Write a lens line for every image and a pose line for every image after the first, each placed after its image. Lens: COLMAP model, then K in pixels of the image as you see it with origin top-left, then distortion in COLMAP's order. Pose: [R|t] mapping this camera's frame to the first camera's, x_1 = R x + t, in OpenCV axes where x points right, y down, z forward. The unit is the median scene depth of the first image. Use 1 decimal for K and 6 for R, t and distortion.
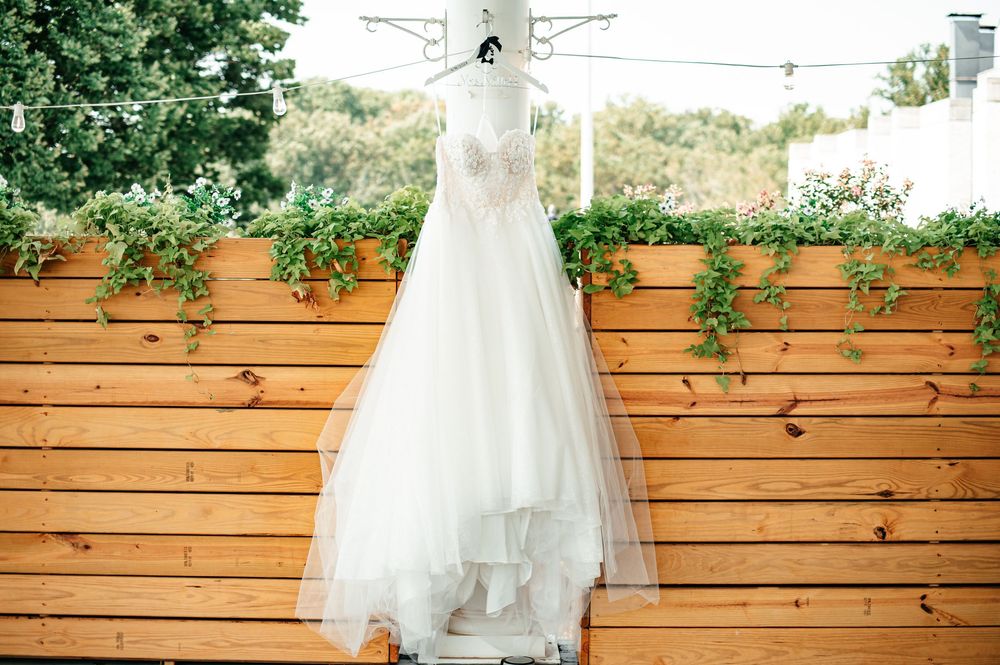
lens RADIAL K [[2127.3, 0, 500.0], [0, 2127.3, 332.5], [0, 0, 1]] dist [-0.101850, 0.016398]
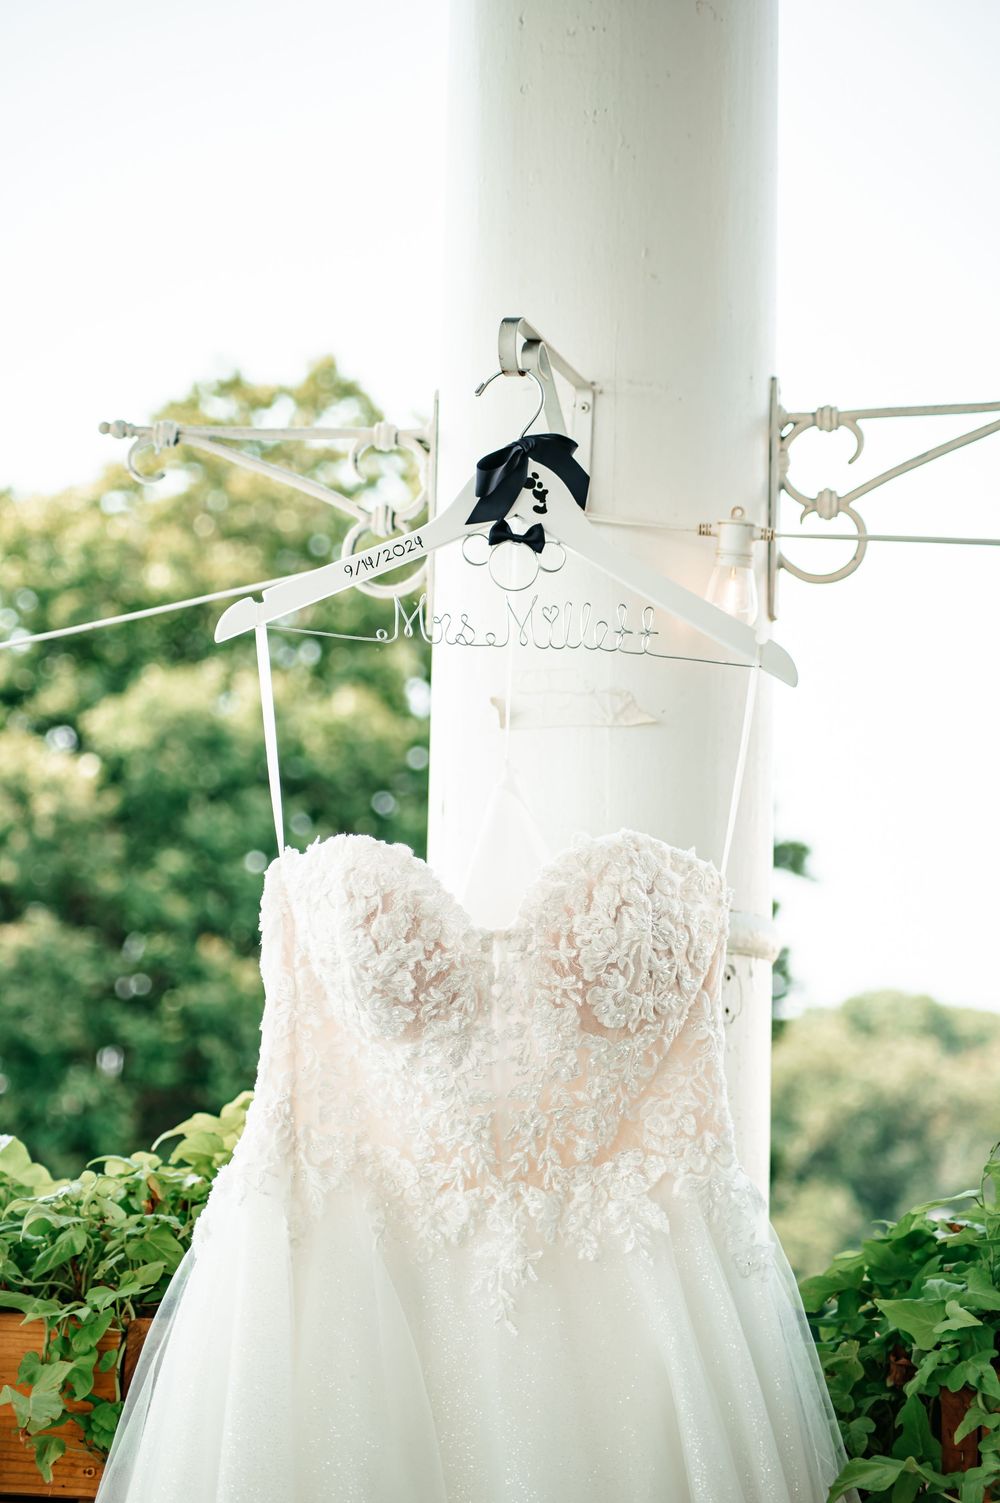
lens RADIAL K [[3197.4, 0, 500.0], [0, 3197.4, 751.5], [0, 0, 1]] dist [-0.101850, 0.016398]
pose [[0.977548, -0.007486, -0.210581, 0.063060], [-0.033221, 0.981395, -0.189105, -0.040407], [0.208079, 0.191855, 0.959111, 0.669515]]
